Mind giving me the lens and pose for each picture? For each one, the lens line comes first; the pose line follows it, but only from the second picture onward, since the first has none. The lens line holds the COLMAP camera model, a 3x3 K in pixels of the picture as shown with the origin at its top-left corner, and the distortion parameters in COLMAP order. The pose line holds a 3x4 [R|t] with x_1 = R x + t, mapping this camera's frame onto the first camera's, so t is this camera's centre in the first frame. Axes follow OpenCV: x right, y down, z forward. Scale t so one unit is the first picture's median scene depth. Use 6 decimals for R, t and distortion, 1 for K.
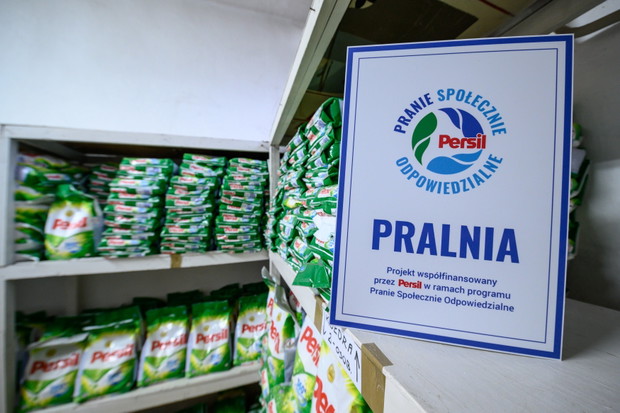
lens RADIAL K [[199.7, 0, 320.5], [0, 199.7, 225.4], [0, 0, 1]] dist [-0.018354, -0.000545]
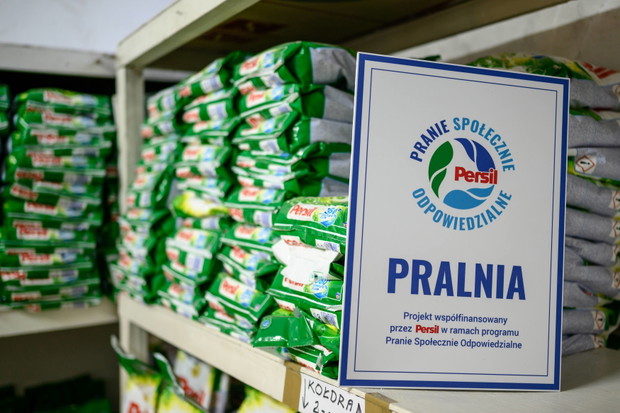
lens RADIAL K [[620.8, 0, 311.9], [0, 620.8, 203.1], [0, 0, 1]] dist [-0.079406, 0.000000]
pose [[0.947552, 0.000959, 0.319599, -0.931377], [0.004464, 0.999858, -0.016234, -0.232283], [-0.319569, 0.016809, 0.947414, -1.480729]]
